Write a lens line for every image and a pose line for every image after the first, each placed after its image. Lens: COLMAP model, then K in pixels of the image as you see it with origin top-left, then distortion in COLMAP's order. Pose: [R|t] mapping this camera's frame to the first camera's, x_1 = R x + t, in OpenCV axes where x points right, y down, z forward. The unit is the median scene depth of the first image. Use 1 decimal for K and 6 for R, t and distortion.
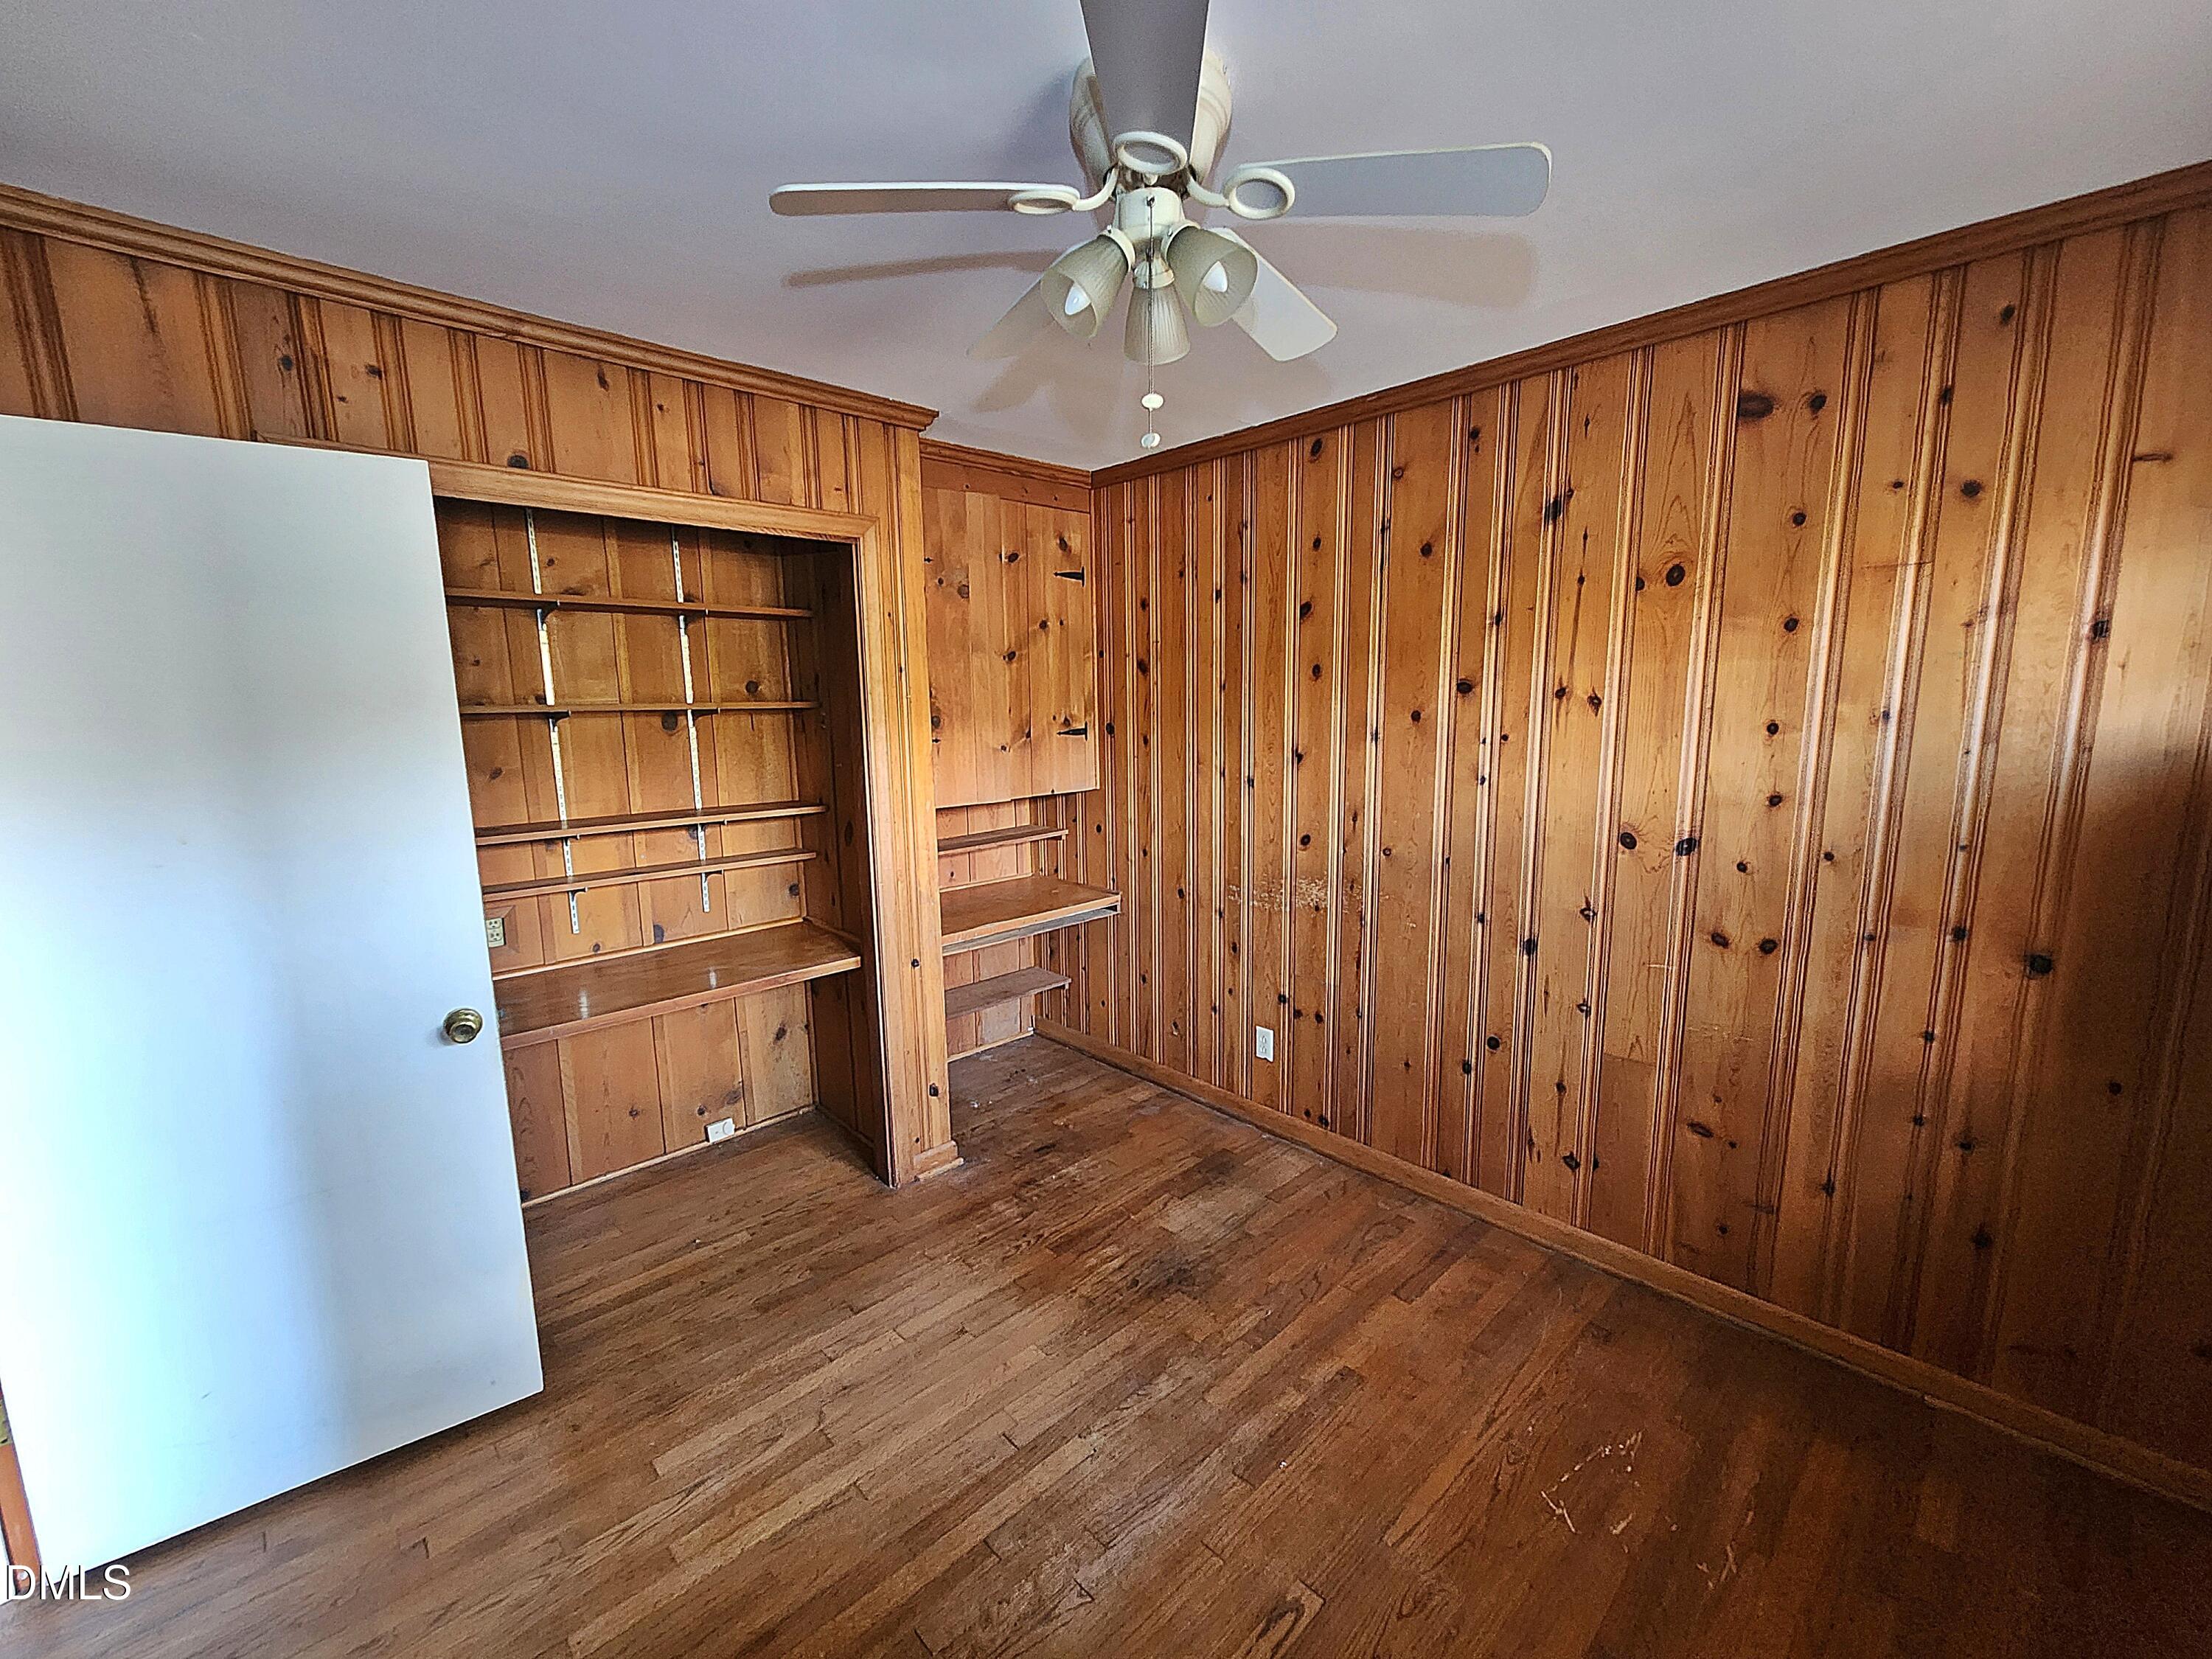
lens RADIAL K [[895.2, 0, 1085.4], [0, 895.2, 830.4], [0, 0, 1]] dist [0.002099, -0.003429]
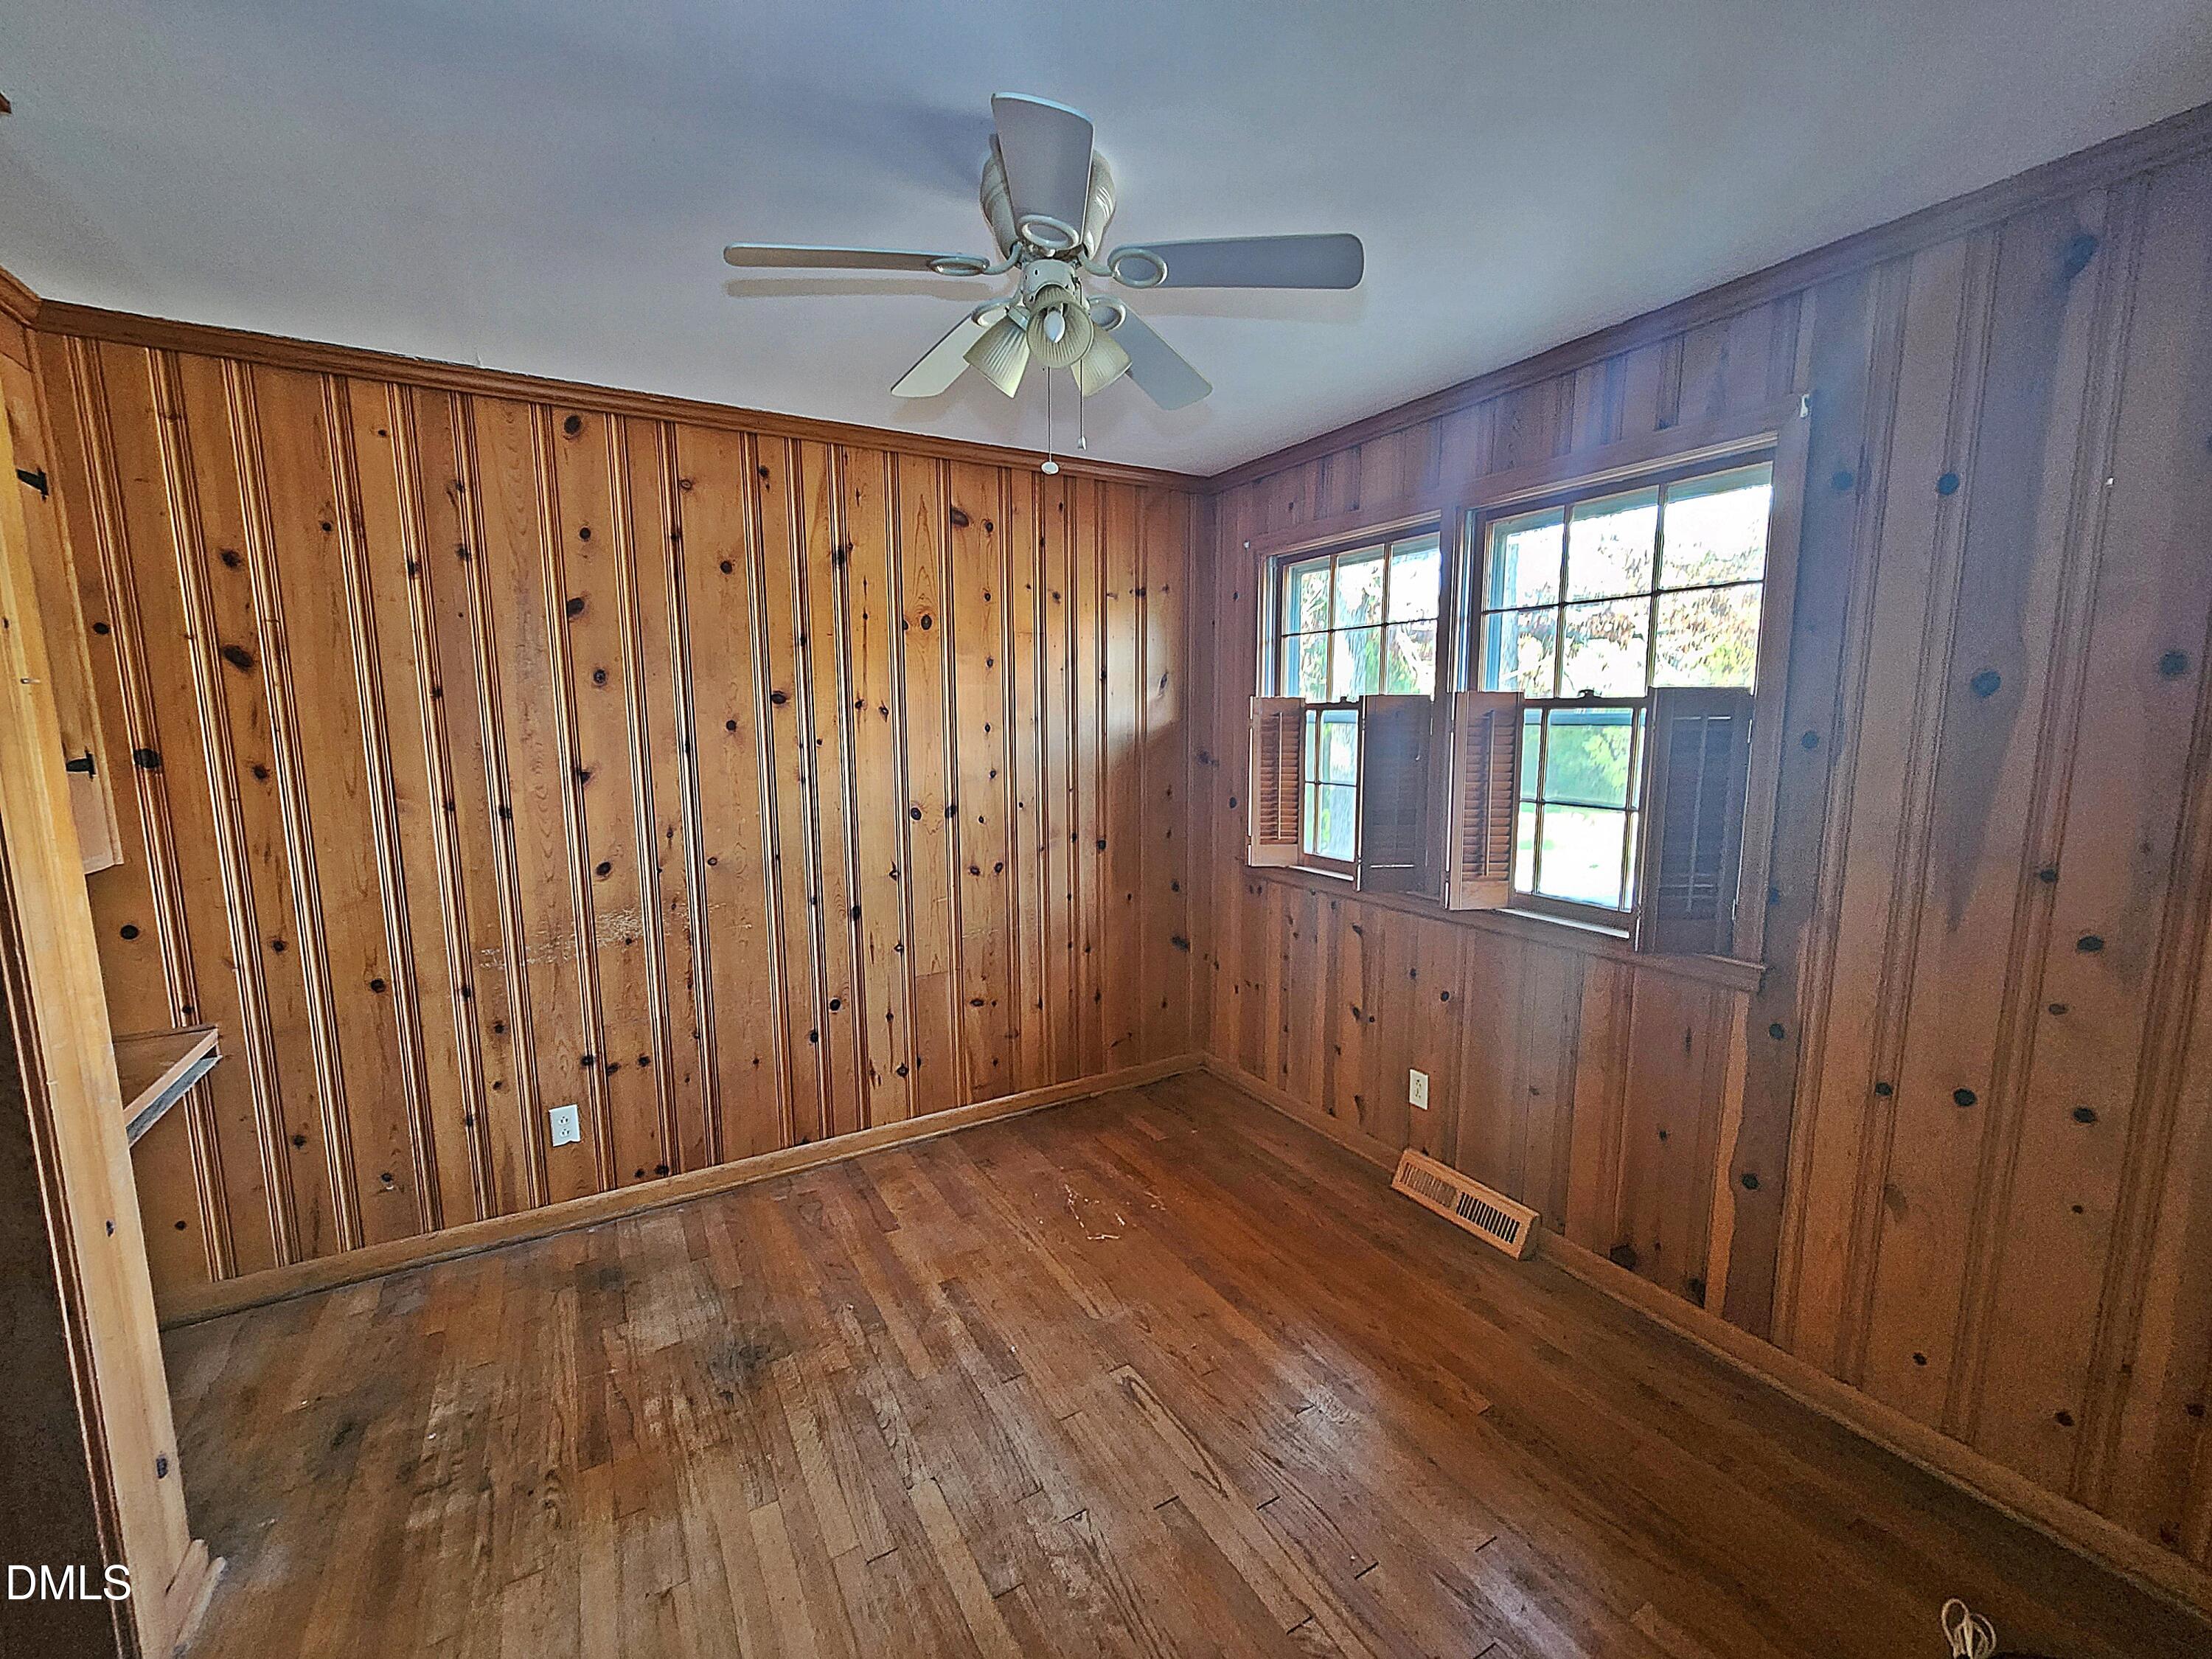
lens RADIAL K [[901.8, 0, 1090.1], [0, 901.8, 830.3], [0, 0, 1]] dist [0.000346, -0.000063]
pose [[0.223475, -0.110415, 0.968436, -0.654249], [0.151505, 0.985422, 0.077390, -0.029498], [-0.962863, 0.129428, 0.236945, 0.424241]]
